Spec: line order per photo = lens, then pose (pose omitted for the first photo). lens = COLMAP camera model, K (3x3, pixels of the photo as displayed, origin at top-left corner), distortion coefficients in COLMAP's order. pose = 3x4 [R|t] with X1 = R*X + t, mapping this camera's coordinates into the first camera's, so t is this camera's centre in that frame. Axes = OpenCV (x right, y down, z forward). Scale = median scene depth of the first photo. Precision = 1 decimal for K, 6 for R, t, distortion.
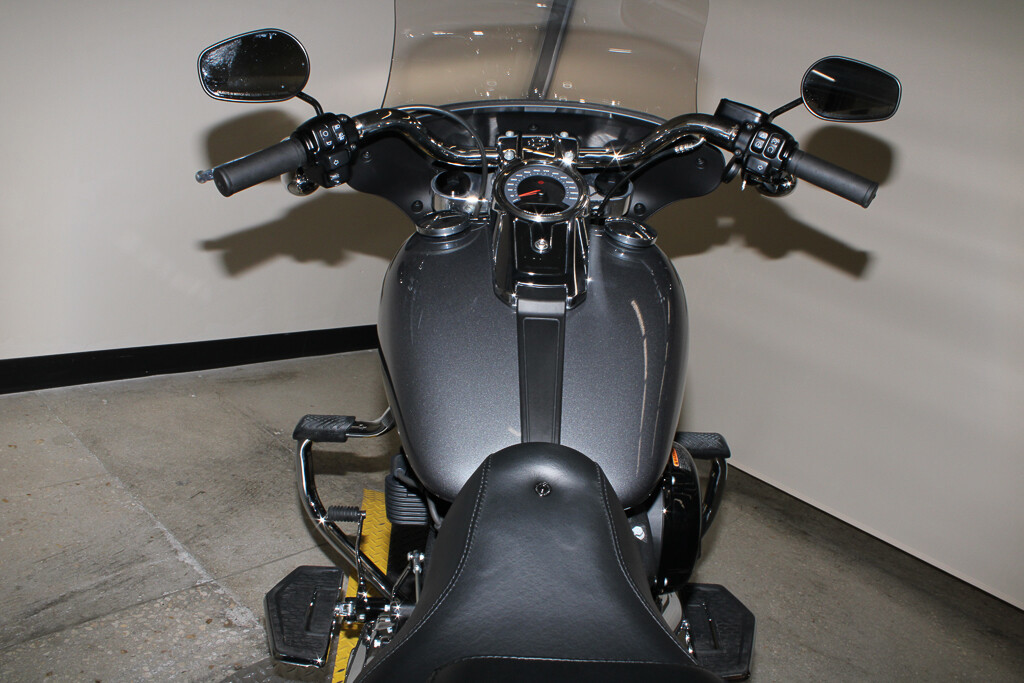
lens RADIAL K [[873.6, 0, 520.1], [0, 873.6, 335.2], [0, 0, 1]] dist [-0.148624, 0.137609]
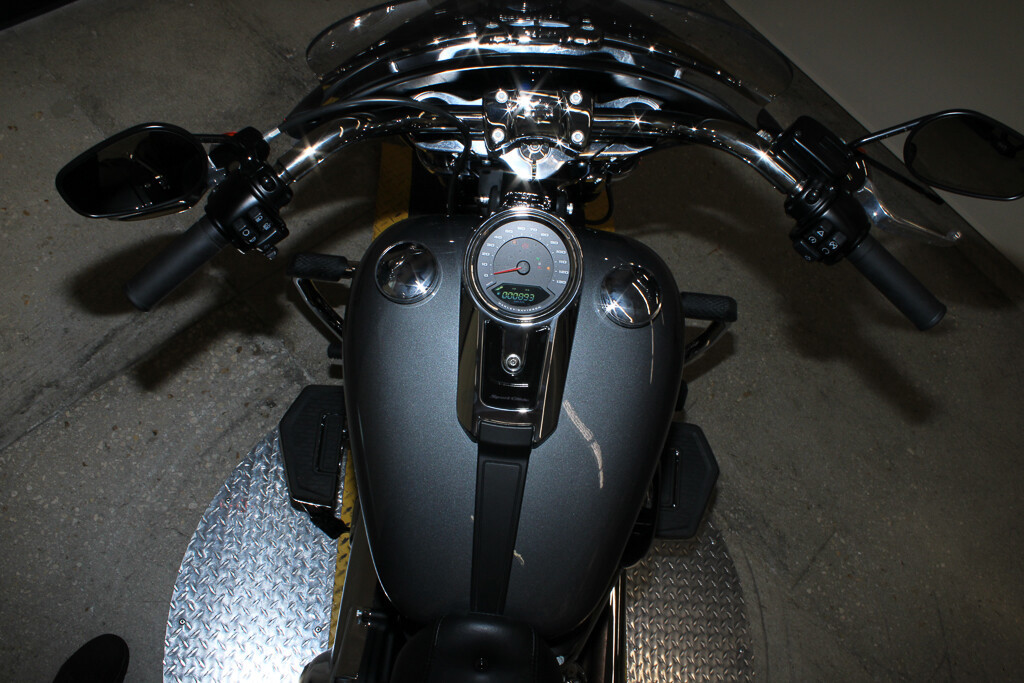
lens RADIAL K [[873.6, 0, 512.2], [0, 873.6, 347.9], [0, 0, 1]] dist [-0.148624, 0.137609]
pose [[0.993869, 0.098333, -0.050548, 0.044194], [-0.032399, 0.696128, 0.717186, -0.490522], [0.105711, -0.711151, 0.695046, 0.264248]]
